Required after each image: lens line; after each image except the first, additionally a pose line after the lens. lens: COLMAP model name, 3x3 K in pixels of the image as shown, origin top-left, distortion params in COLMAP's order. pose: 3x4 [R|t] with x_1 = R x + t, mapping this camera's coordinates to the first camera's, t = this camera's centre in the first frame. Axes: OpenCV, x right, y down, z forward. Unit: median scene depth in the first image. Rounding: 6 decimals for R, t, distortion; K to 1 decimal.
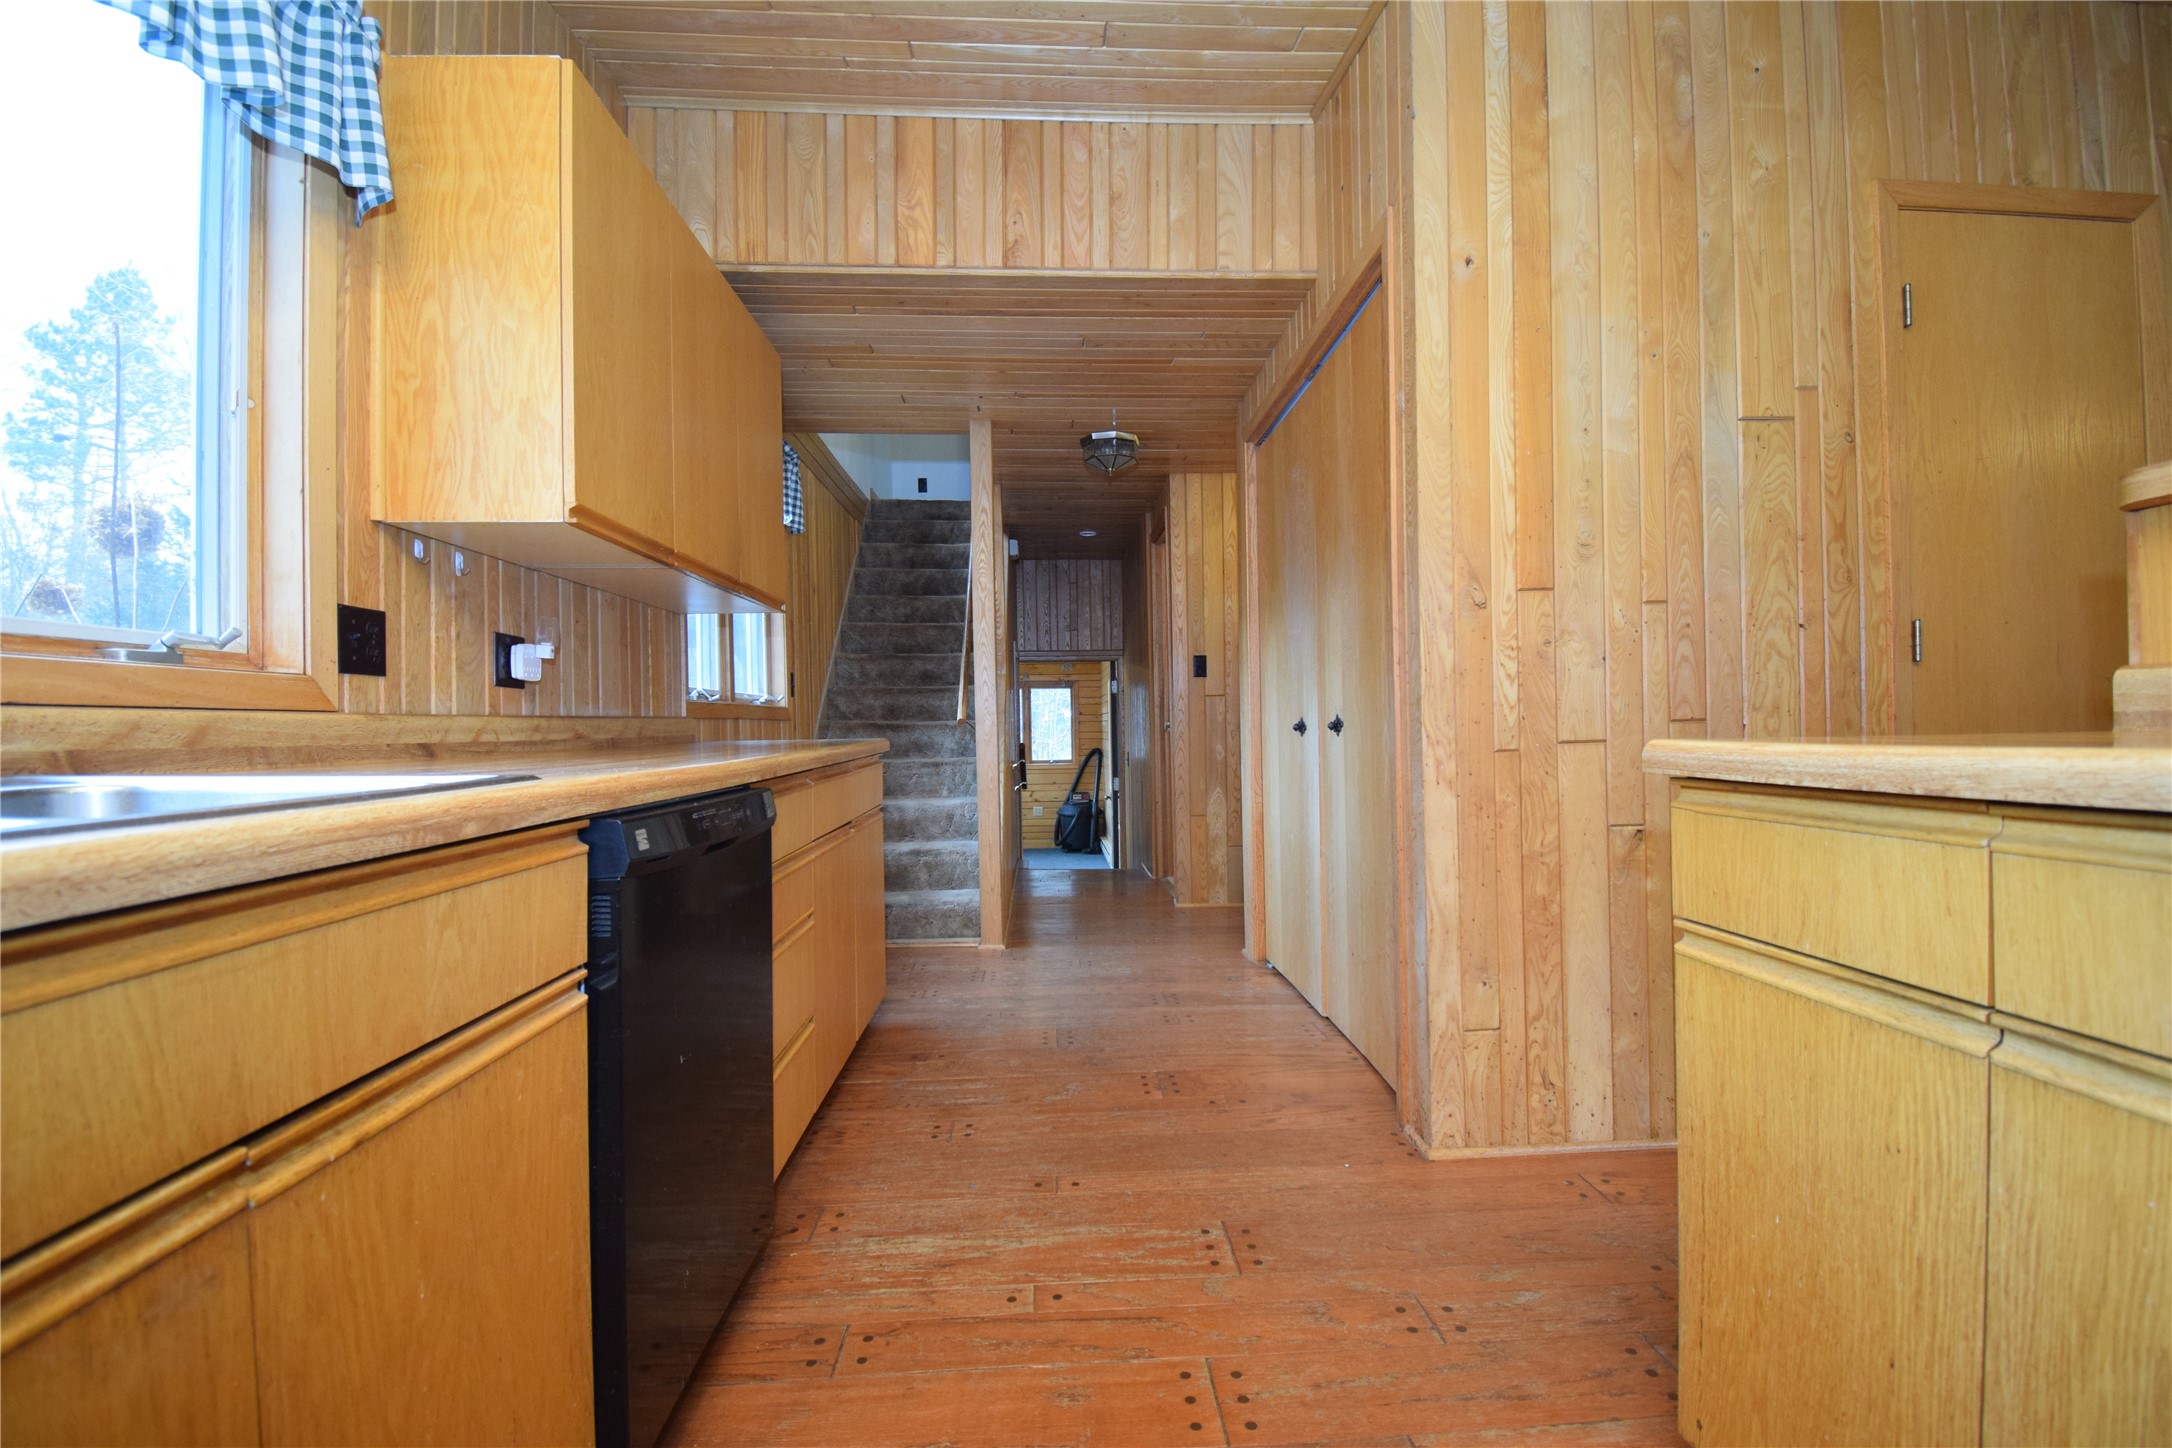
lens RADIAL K [[958.7, 0, 1088.7], [0, 958.7, 737.5], [0, 0, 1]] dist [0.004319, -0.012942]
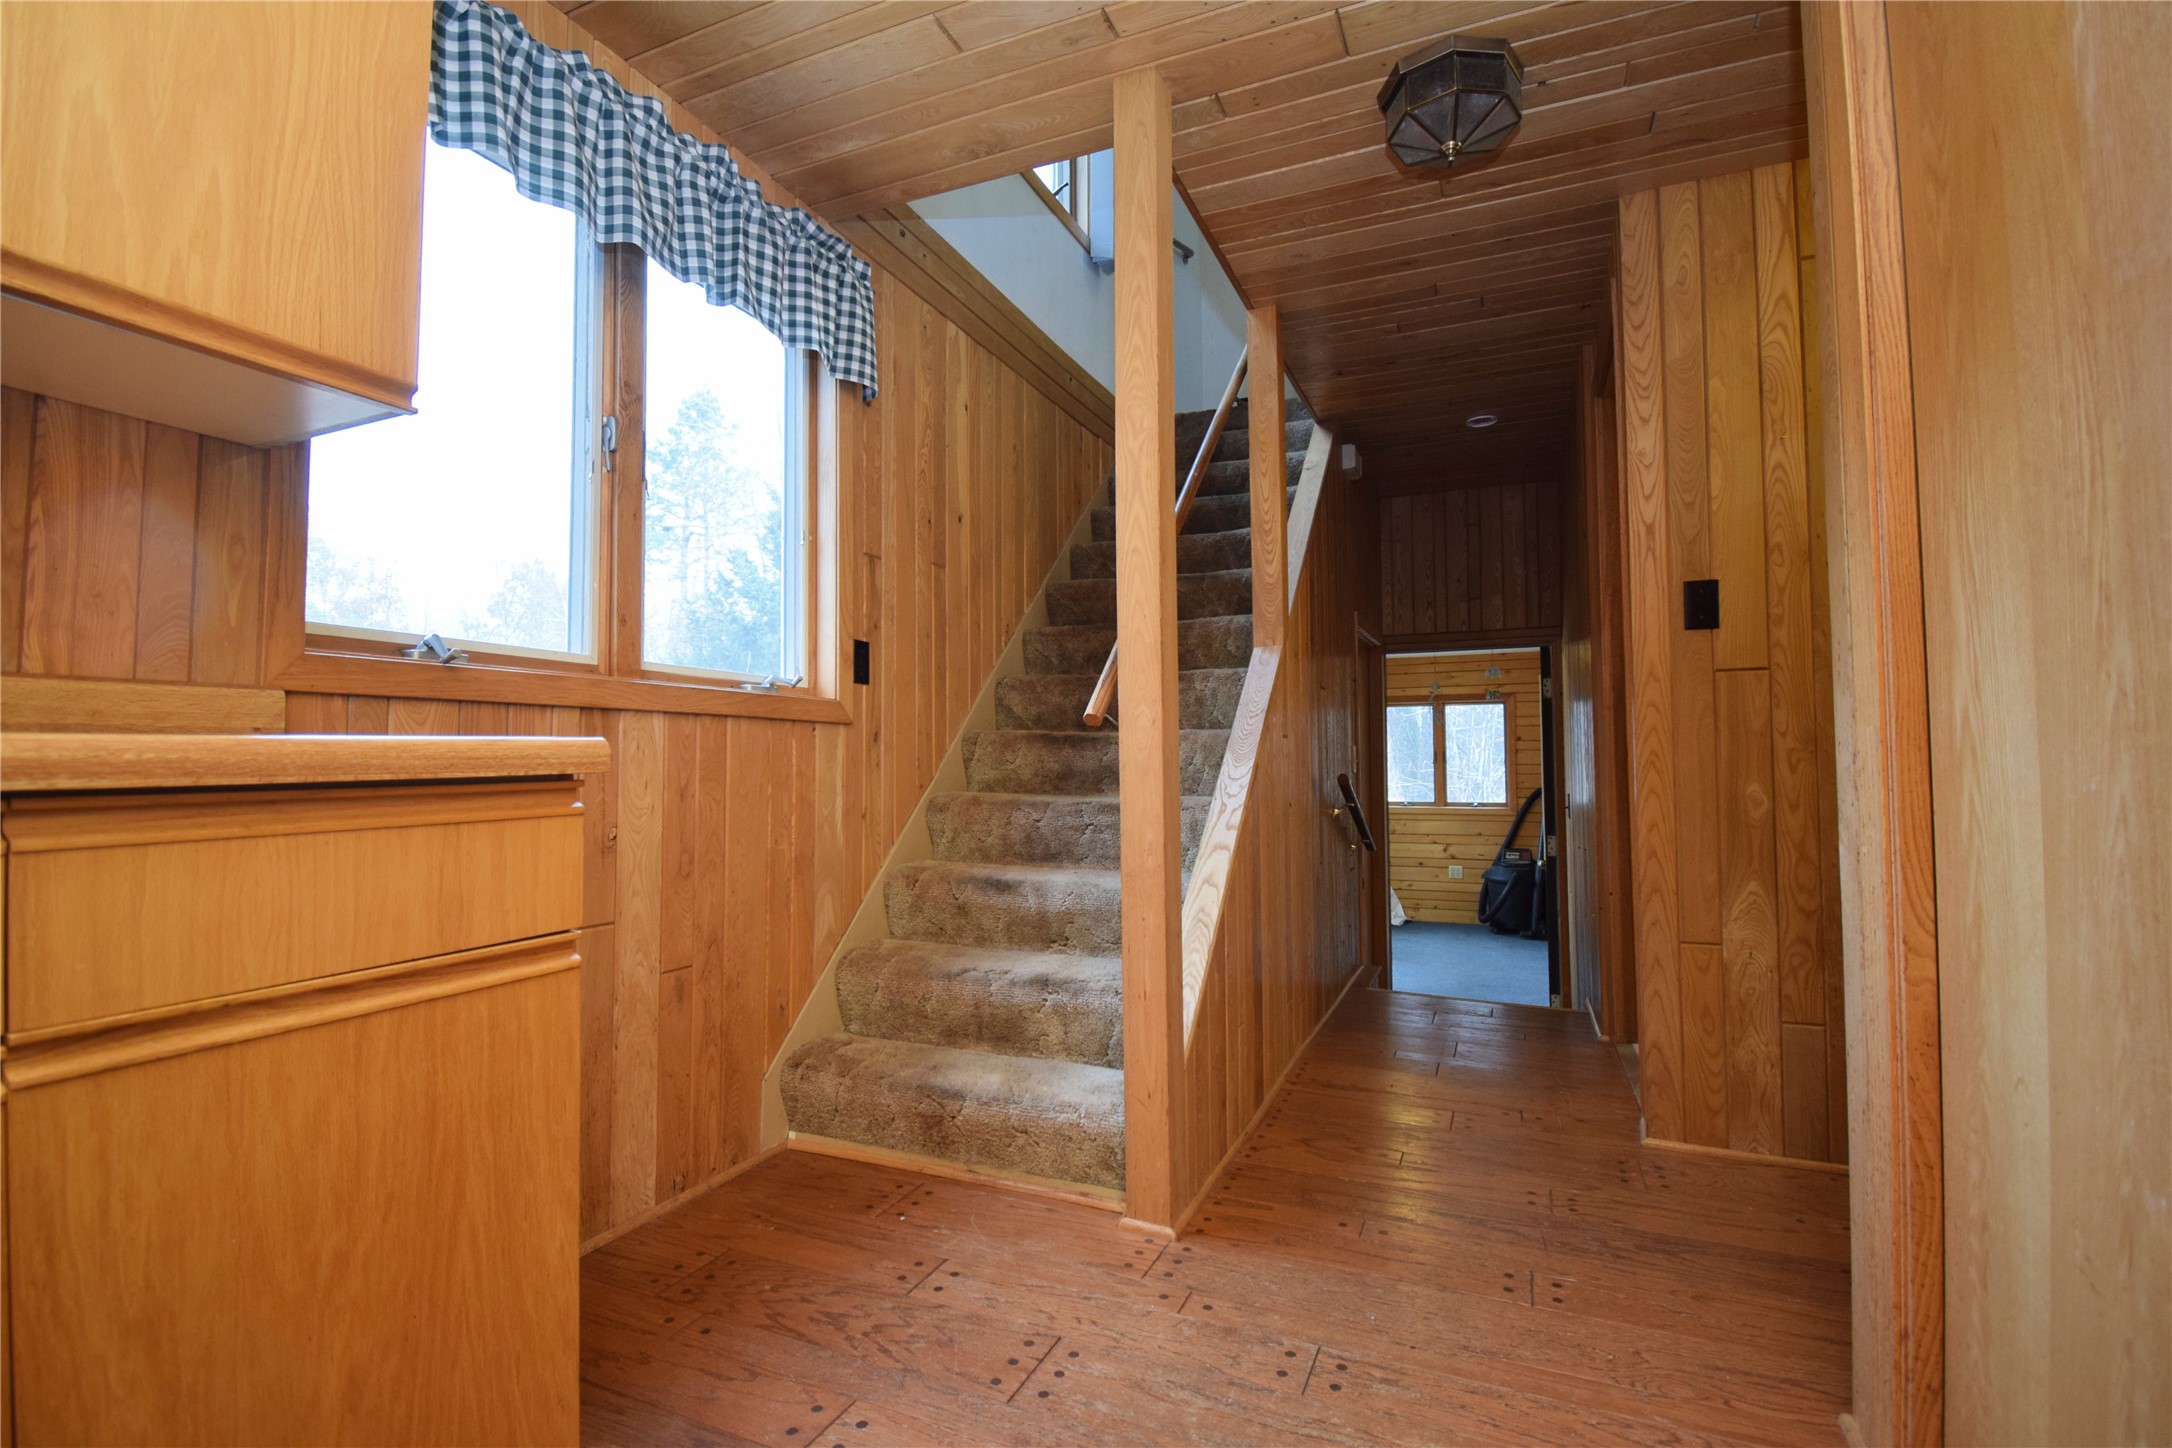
lens RADIAL K [[958.7, 0, 1093.8], [0, 958.7, 732.3], [0, 0, 1]] dist [0.004319, -0.012942]
pose [[0.894391, -0.003295, -0.447273, 0.114826], [-0.015429, 0.999151, -0.038213, 0.010521], [0.447019, 0.041078, 0.893581, 0.878598]]
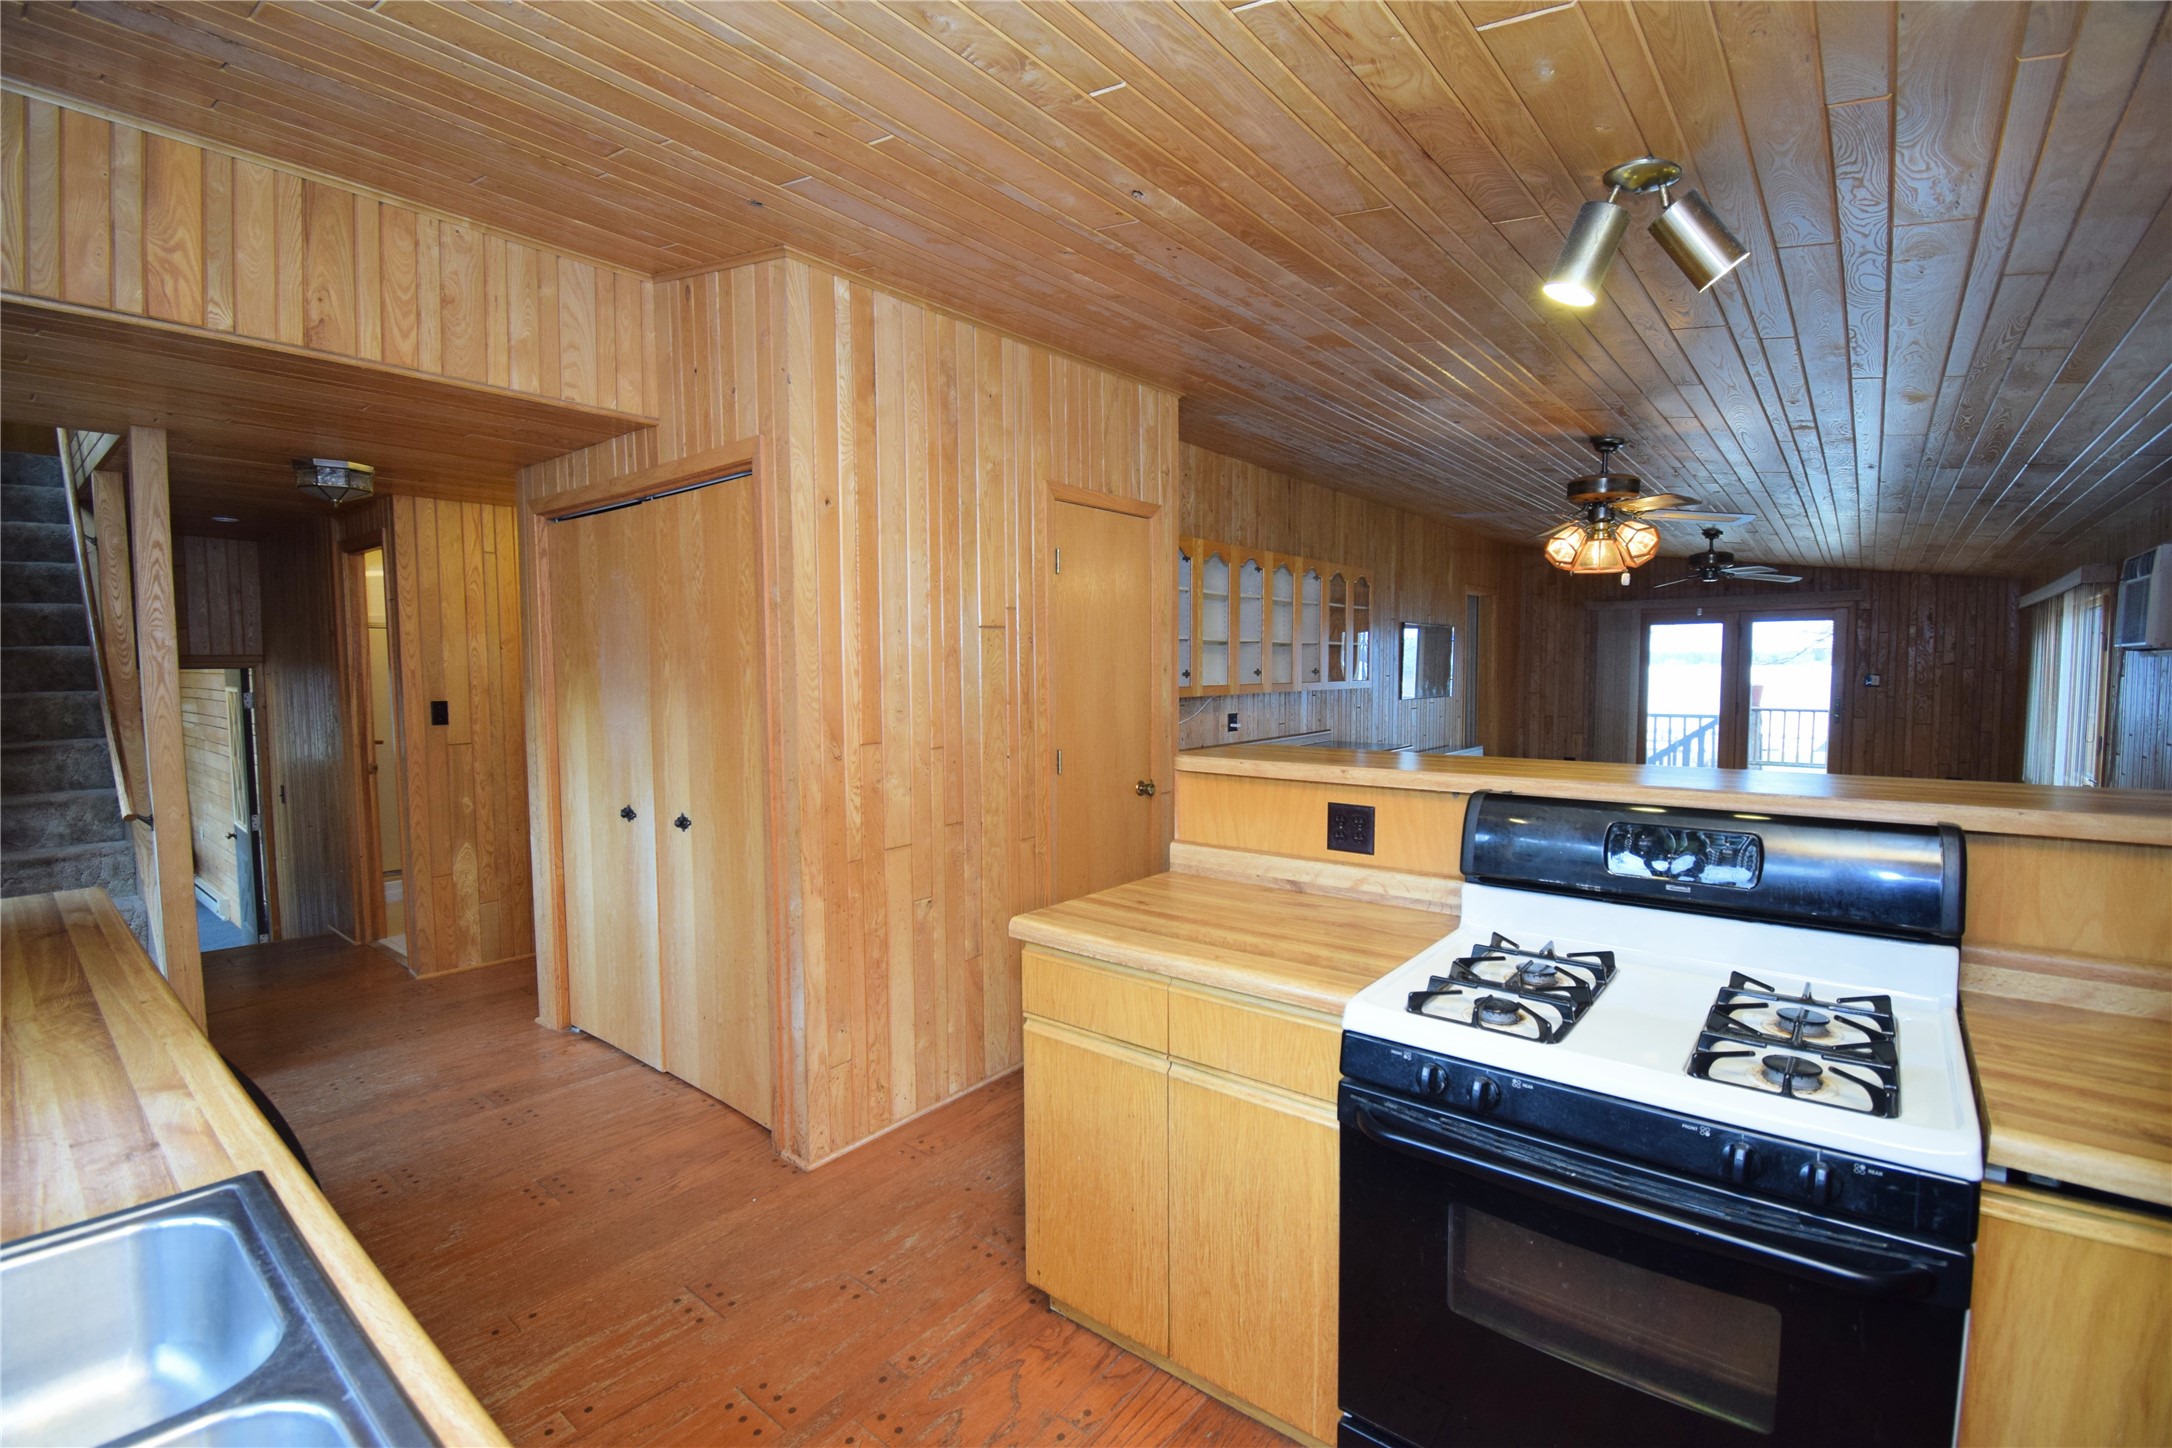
lens RADIAL K [[958.7, 0, 1097.0], [0, 958.7, 730.7], [0, 0, 1]] dist [0.004319, -0.012942]
pose [[0.665233, -0.033653, 0.745877, -0.272107], [0.000077, 0.998987, 0.045004, -0.180217], [-0.746636, -0.029881, 0.664561, -0.133607]]
